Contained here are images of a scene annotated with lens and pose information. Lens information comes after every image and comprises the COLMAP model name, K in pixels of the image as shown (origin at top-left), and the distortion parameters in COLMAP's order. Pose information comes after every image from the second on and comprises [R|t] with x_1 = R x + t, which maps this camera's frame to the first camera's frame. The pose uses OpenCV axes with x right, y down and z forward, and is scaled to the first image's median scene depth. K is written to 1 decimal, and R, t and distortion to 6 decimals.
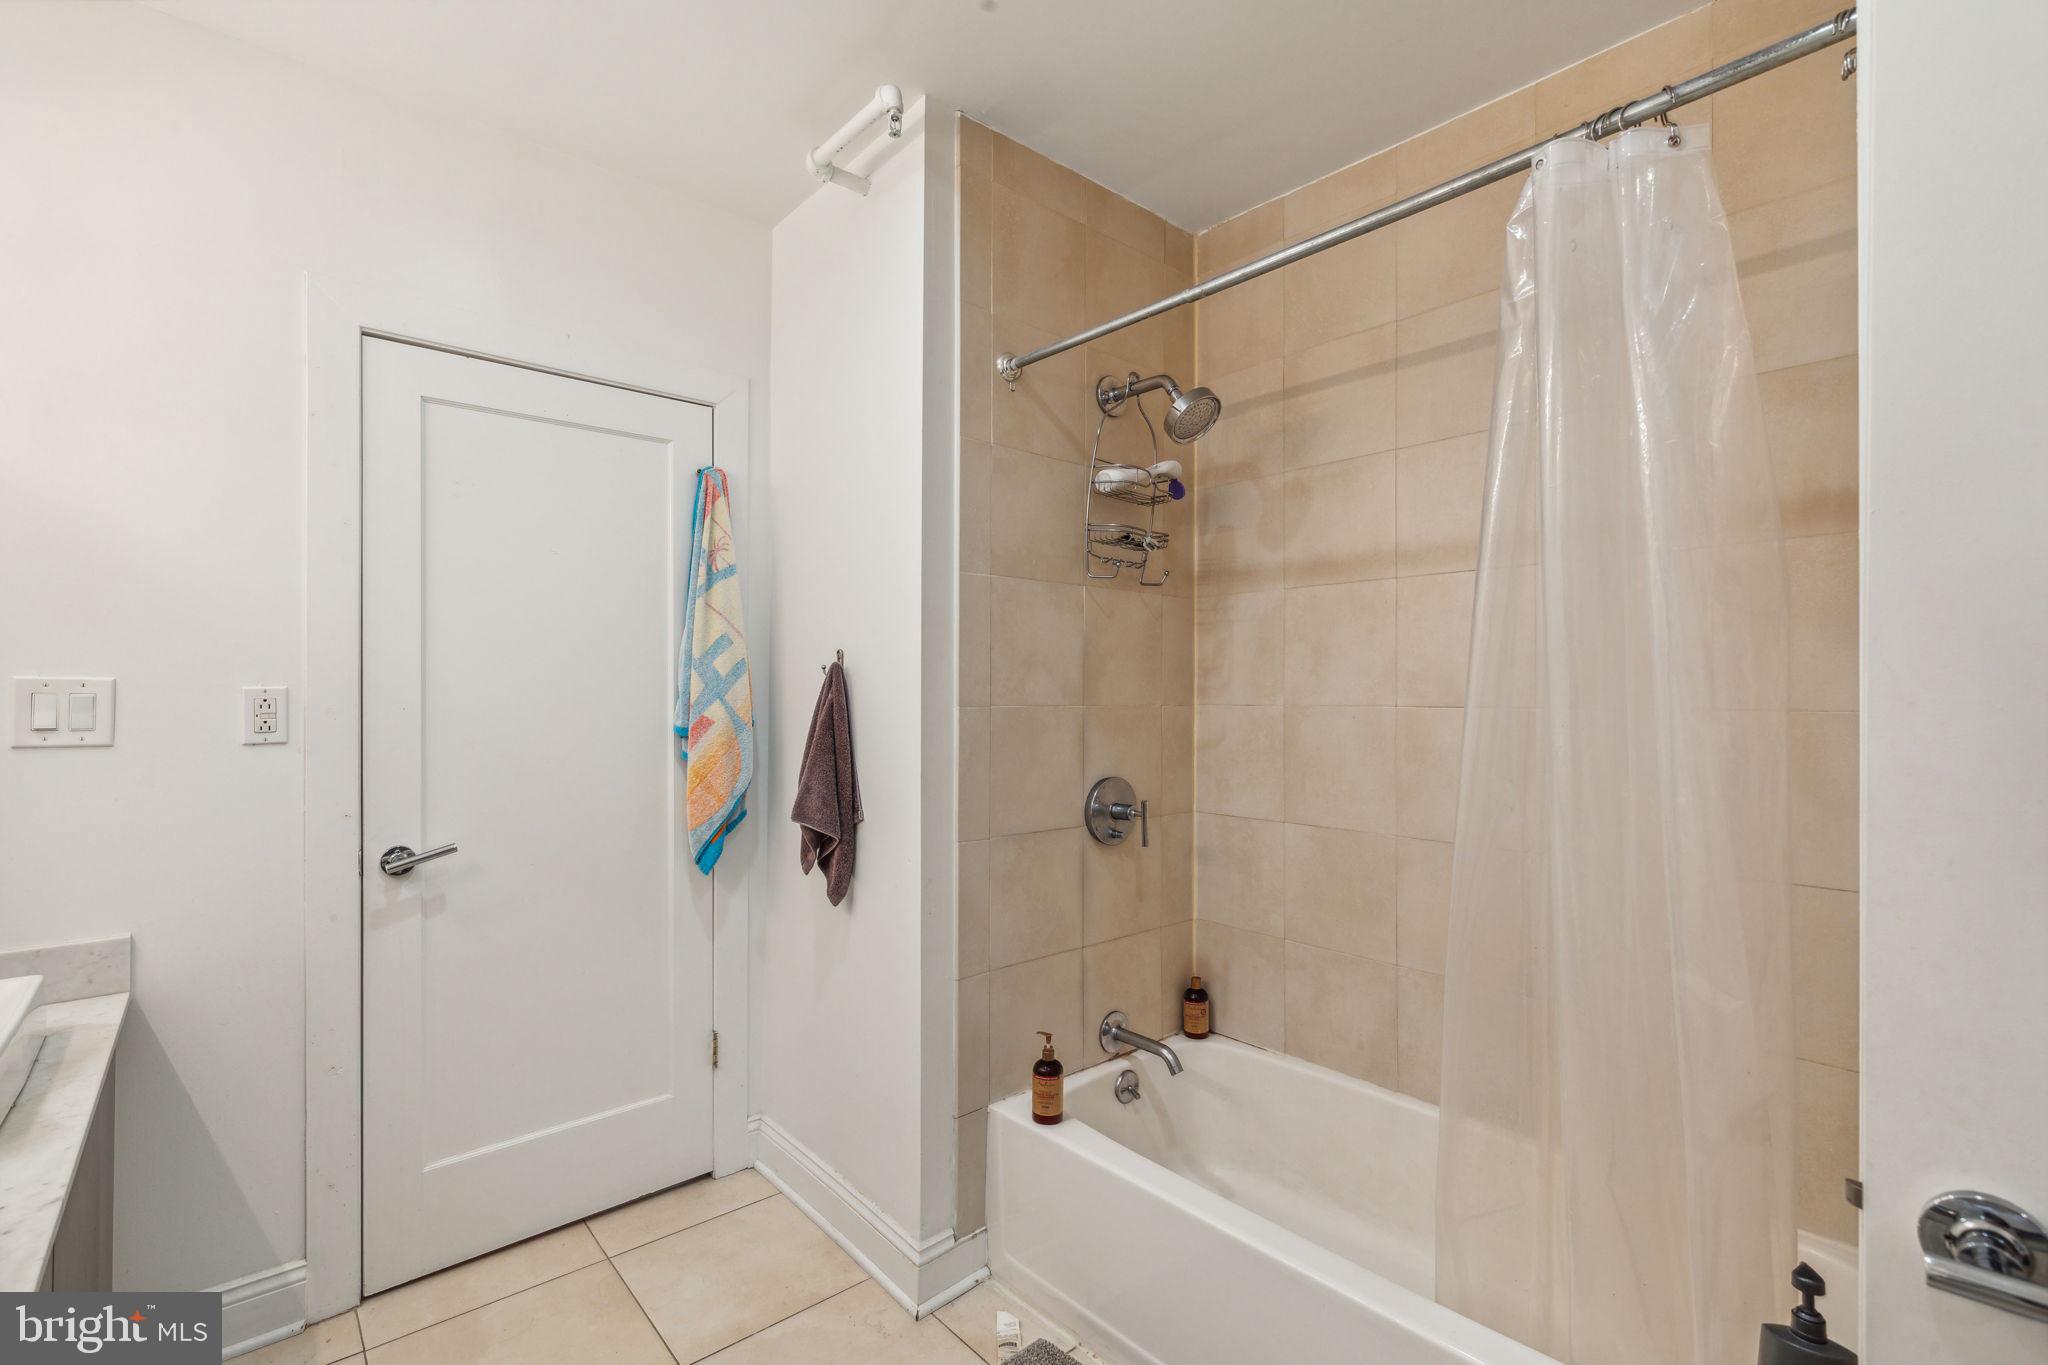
lens RADIAL K [[918.4, 0, 1024.7], [0, 918.4, 687.8], [0, 0, 1]] dist [0.006801, -0.000326]
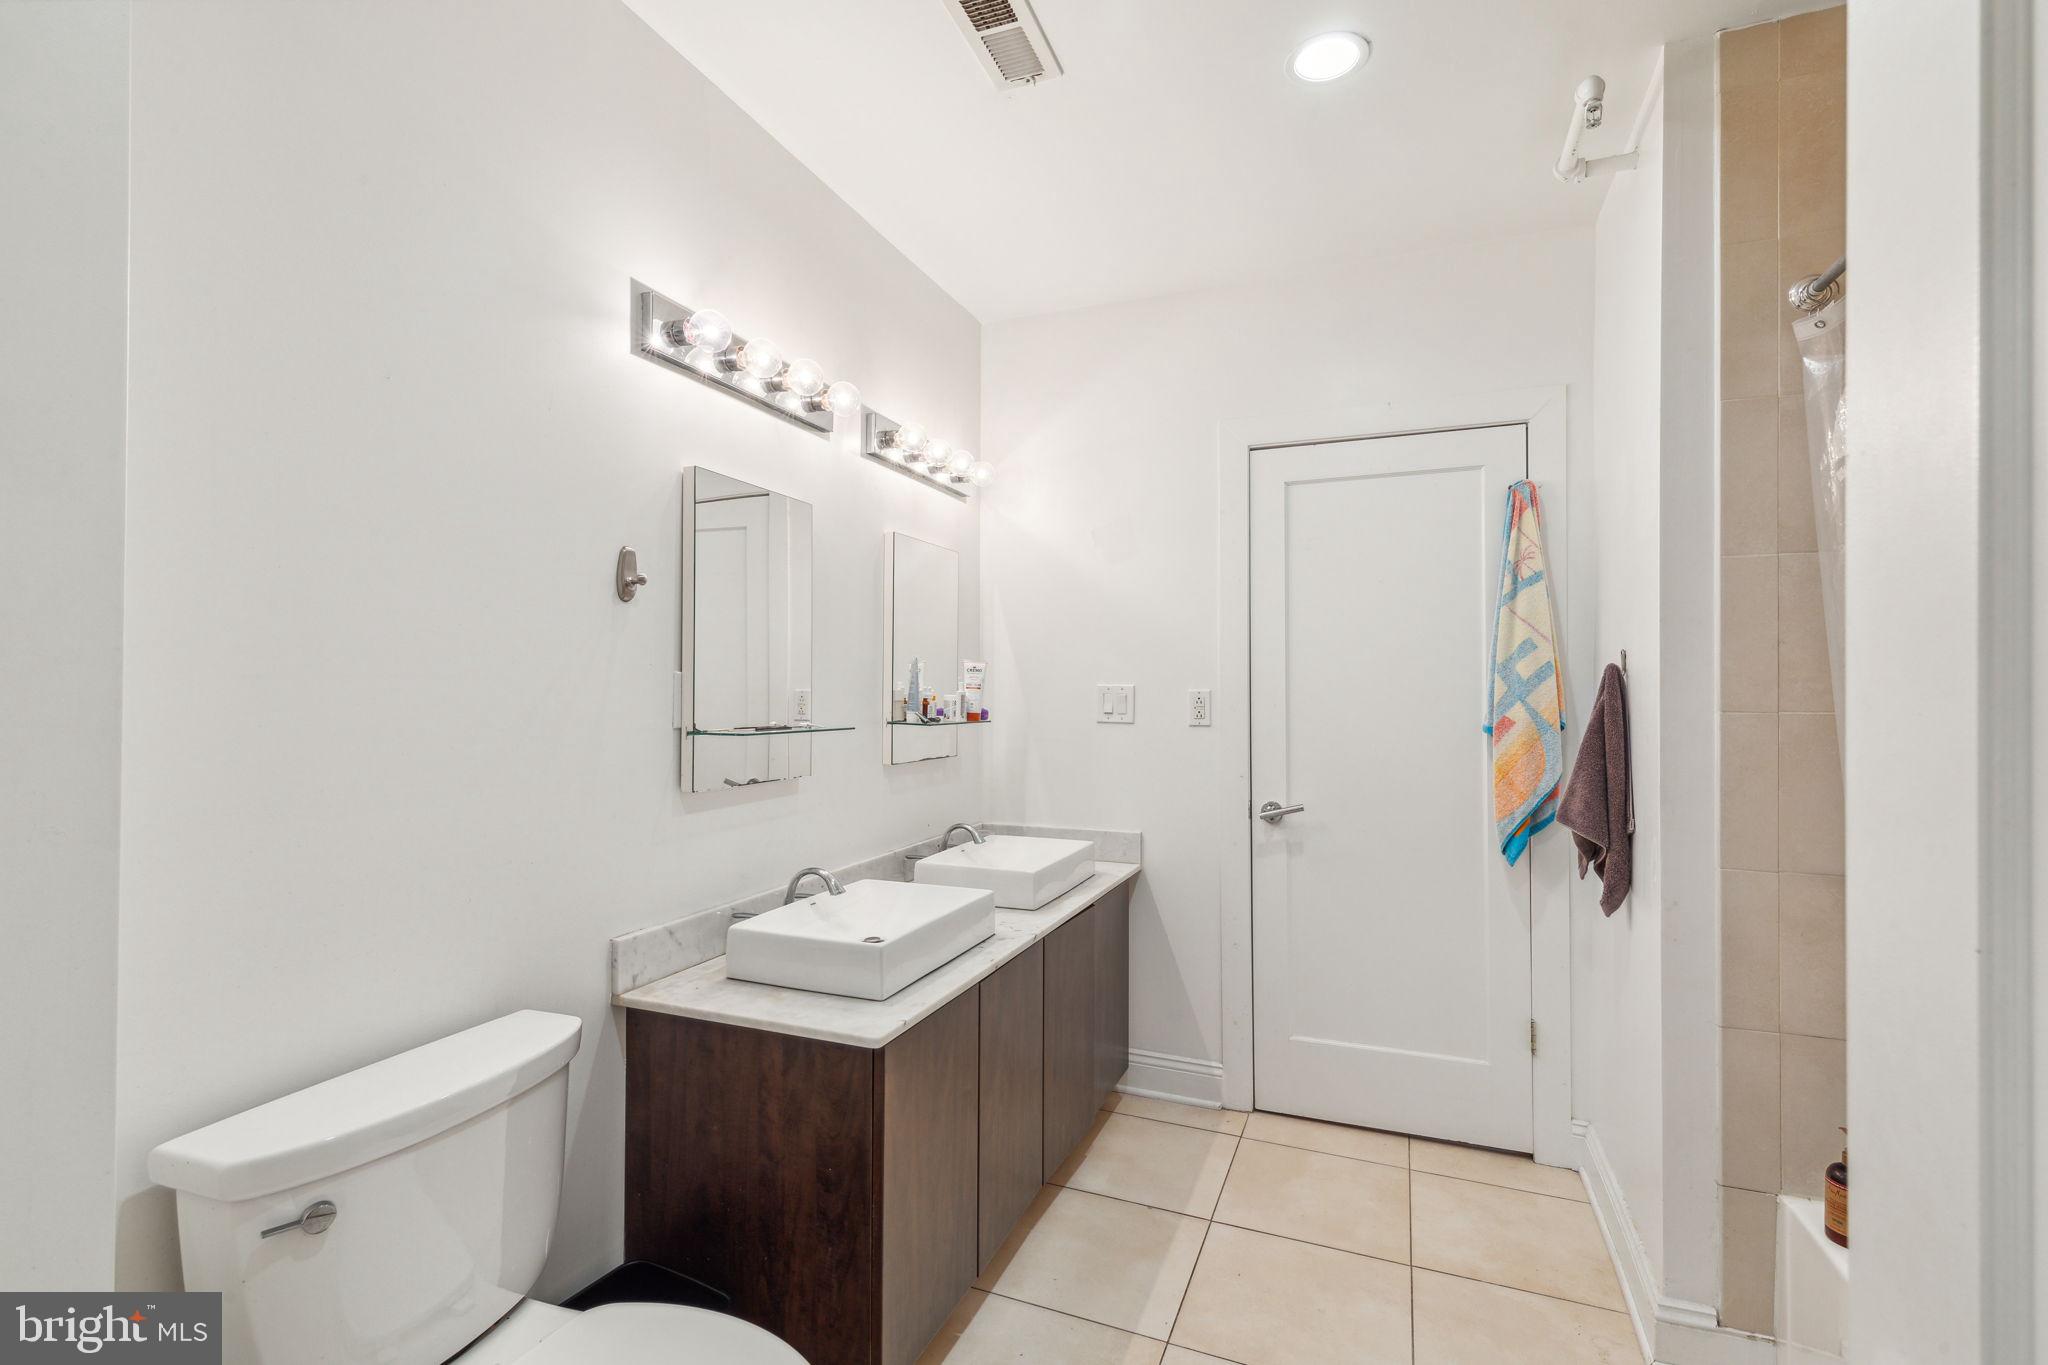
lens RADIAL K [[918.4, 0, 1028.3], [0, 918.4, 682.6], [0, 0, 1]] dist [0.006801, -0.000326]
pose [[0.453426, -0.008402, -0.891255, 0.393407], [0.000560, 0.999958, -0.009142, 0.000594], [0.891294, 0.003646, 0.453411, 0.018624]]
